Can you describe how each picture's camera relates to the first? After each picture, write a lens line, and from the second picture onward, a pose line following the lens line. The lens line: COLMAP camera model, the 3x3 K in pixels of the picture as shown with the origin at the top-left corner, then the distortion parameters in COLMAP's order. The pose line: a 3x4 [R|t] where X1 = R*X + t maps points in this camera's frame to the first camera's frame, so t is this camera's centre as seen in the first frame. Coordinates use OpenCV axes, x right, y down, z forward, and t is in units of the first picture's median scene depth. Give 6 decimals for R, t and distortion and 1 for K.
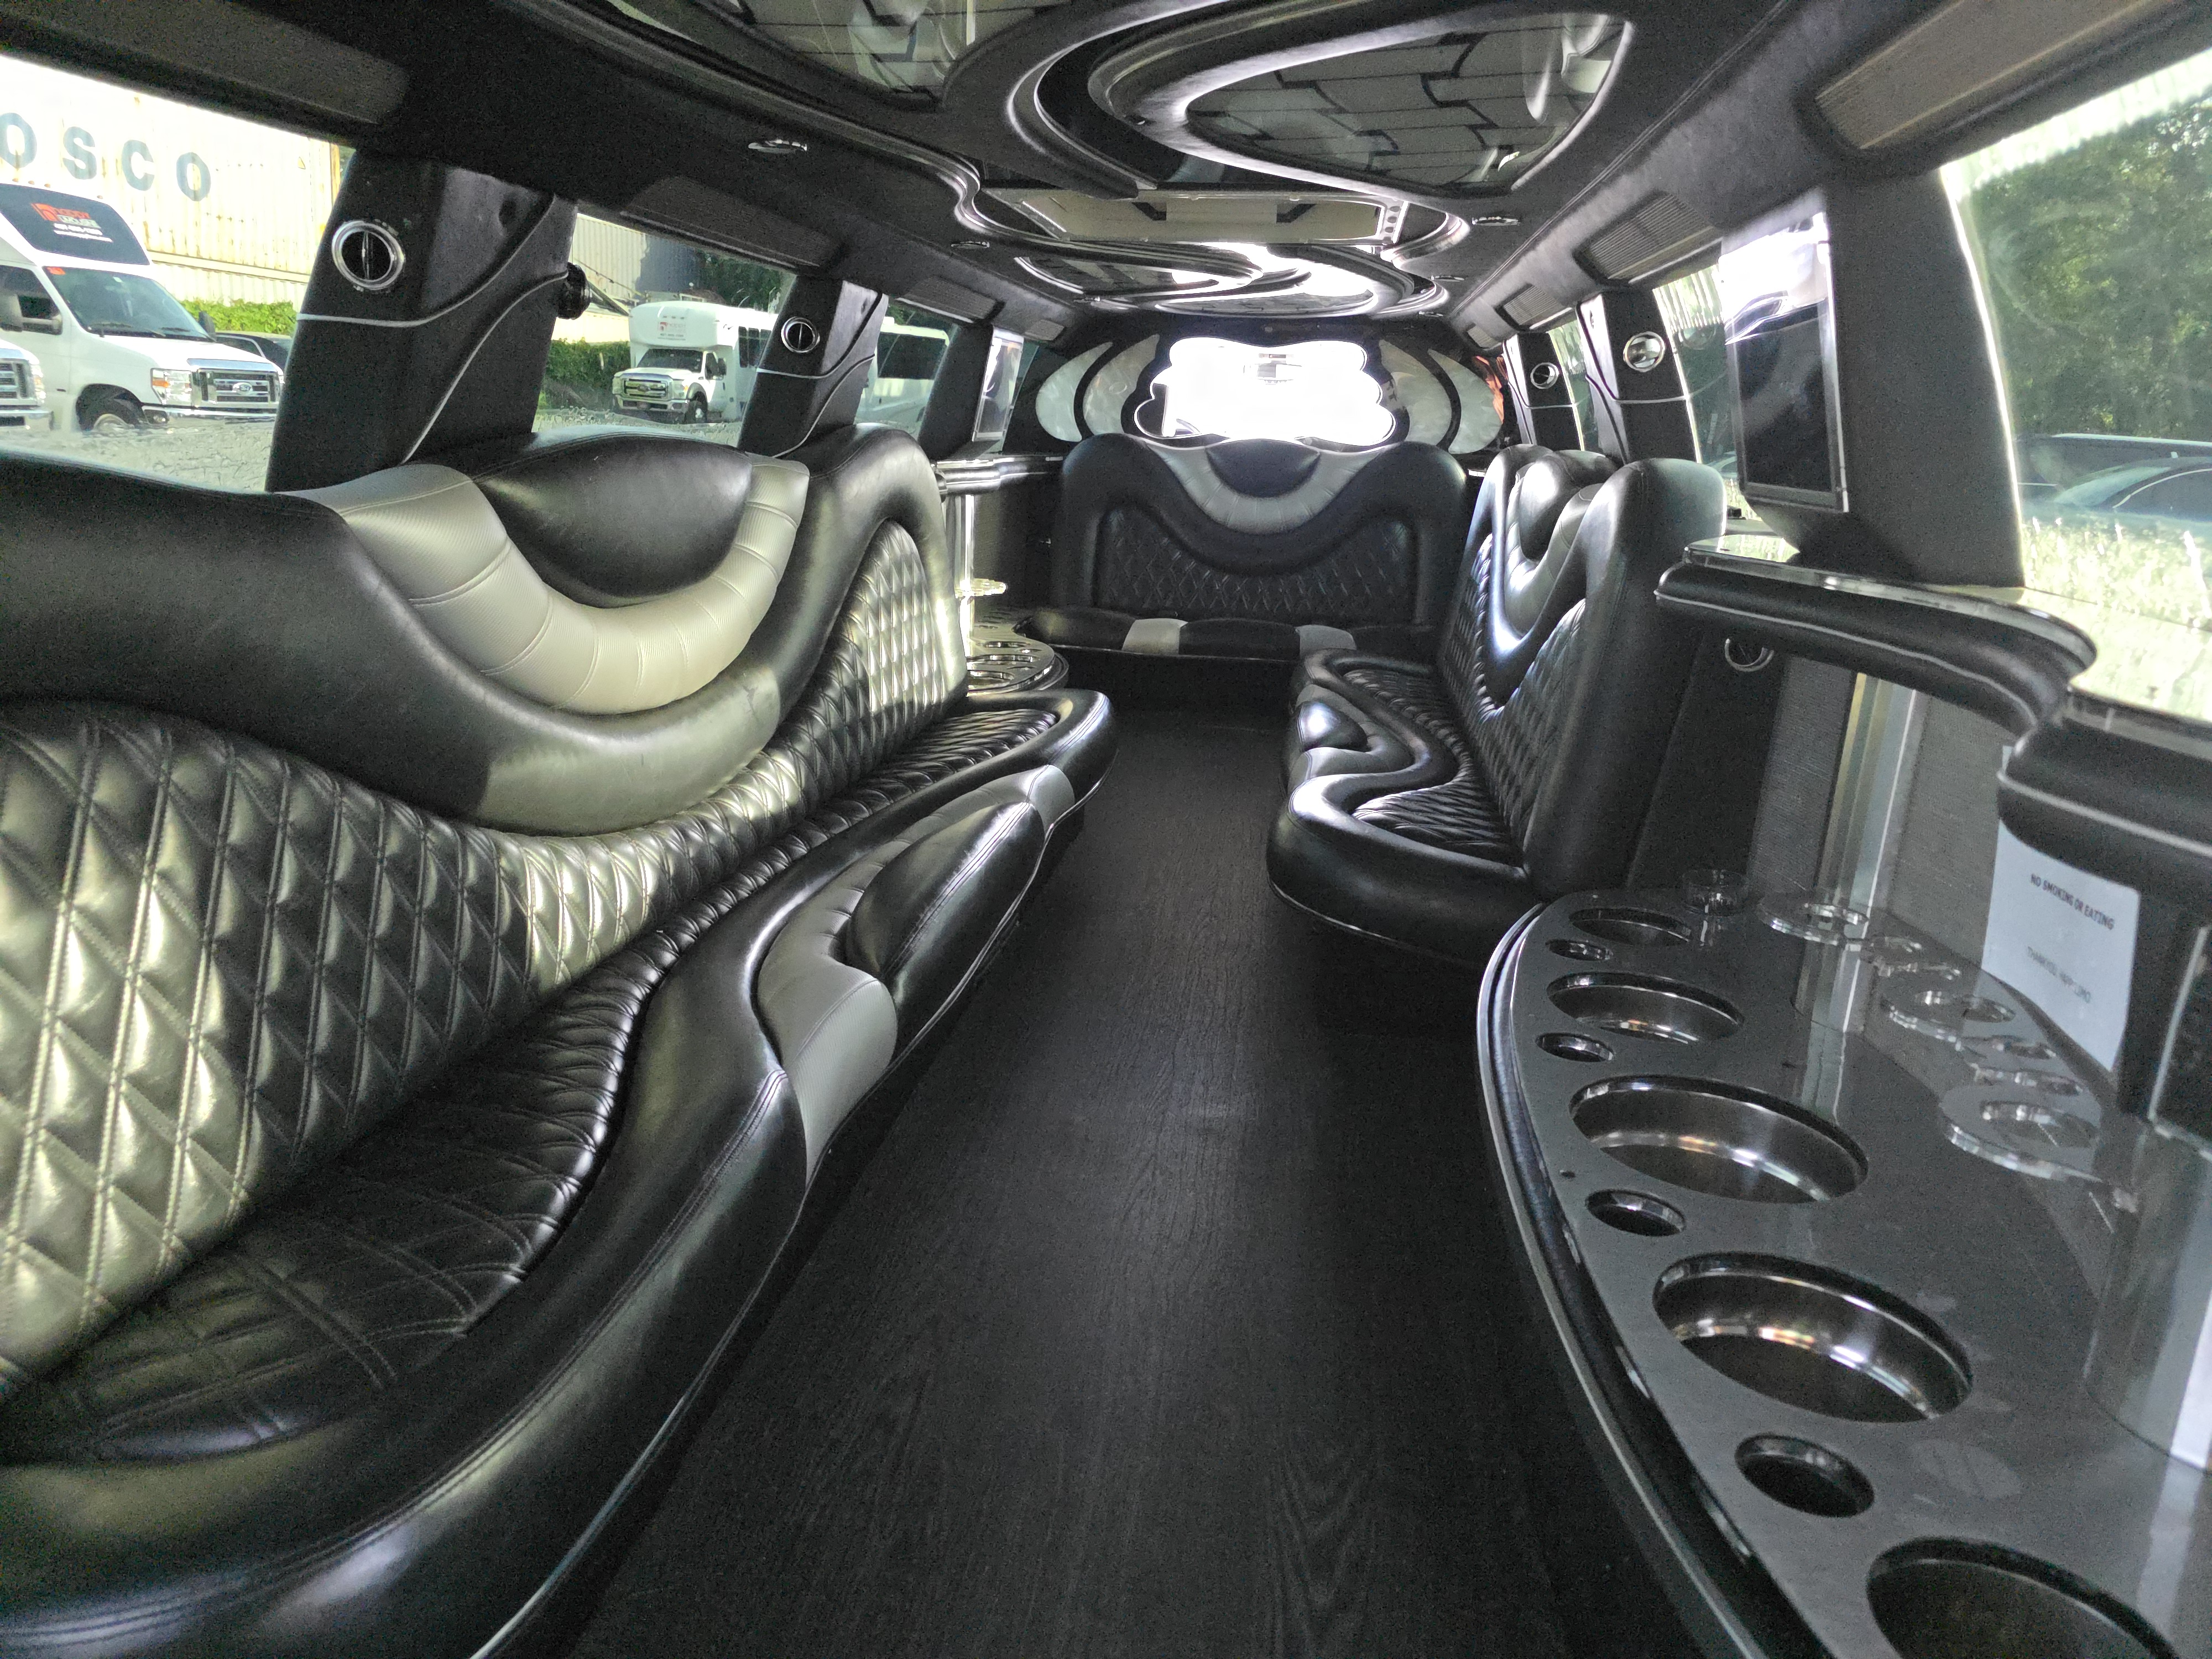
lens RADIAL K [[1481.9, 0, 1104.6], [0, 1481.9, 838.6], [0, 0, 1]] dist [0.009799, 0.000284]
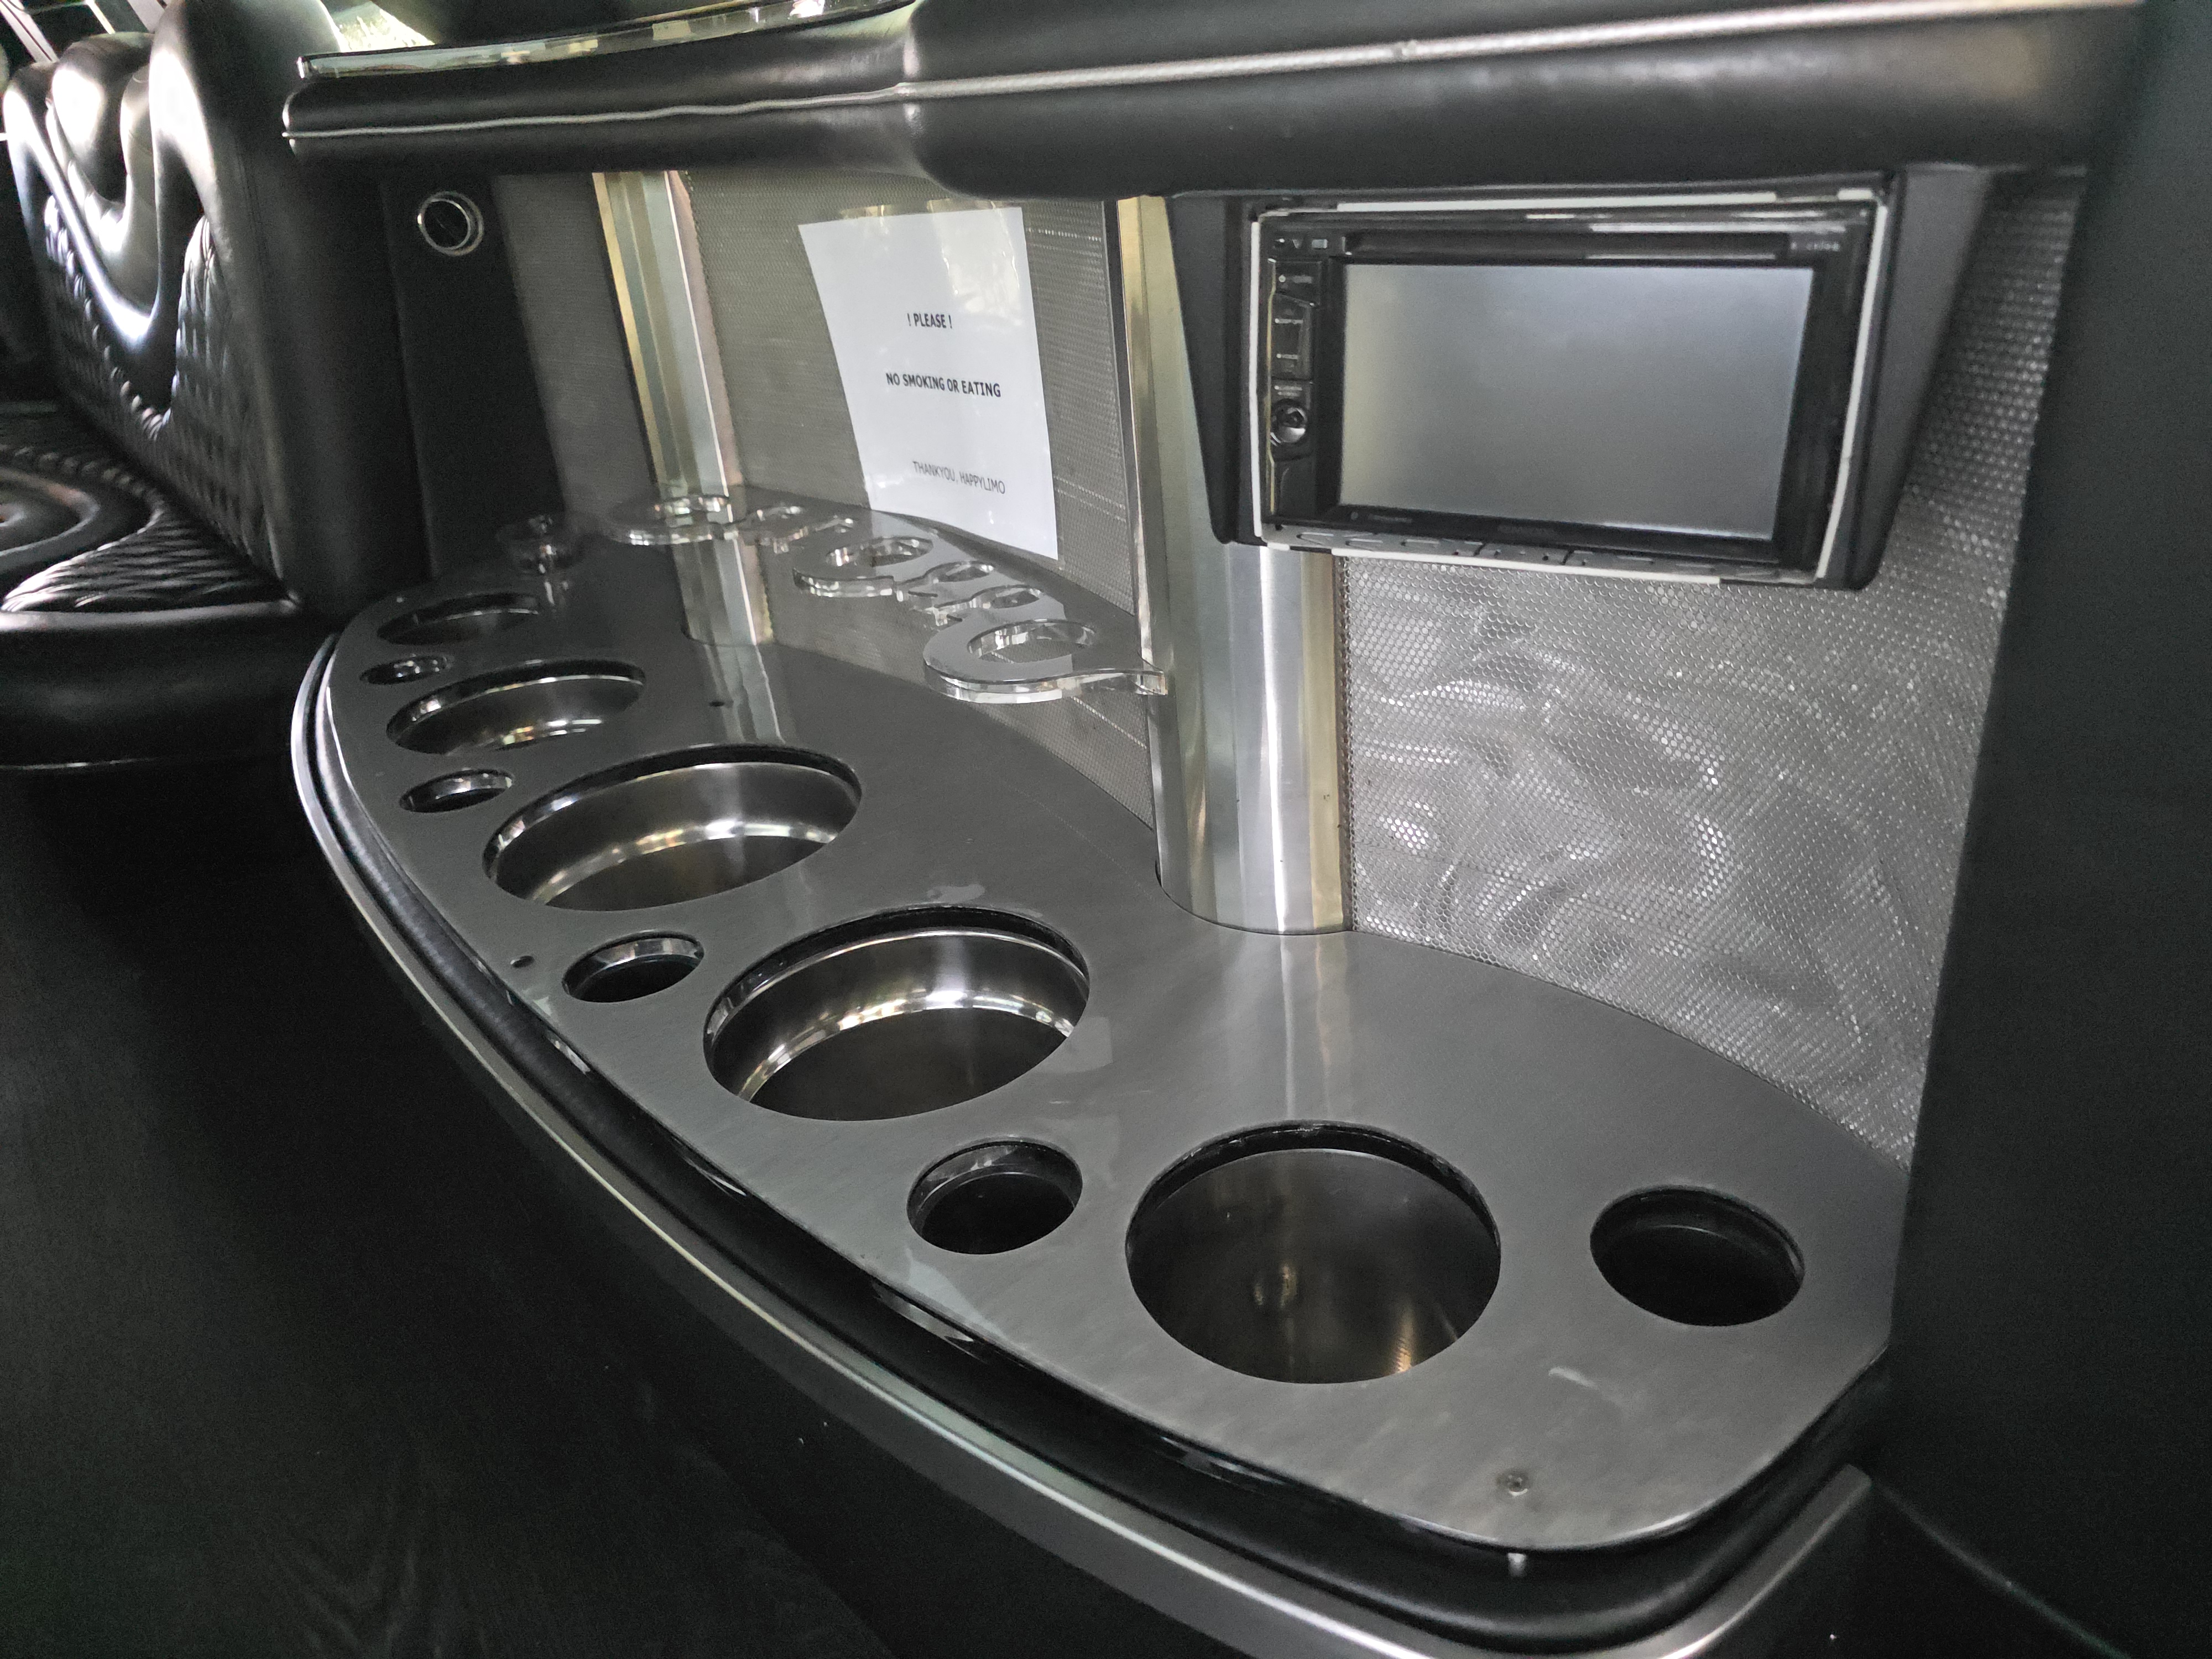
lens RADIAL K [[1481.9, 0, 1128.7], [0, 1481.9, 836.5], [0, 0, 1]] dist [0.009799, 0.000284]
pose [[0.668729, -0.421163, 0.612718, 0.096659], [0.297655, 0.906822, 0.298455, 0.049139], [-0.681324, -0.017207, 0.731779, 0.288041]]
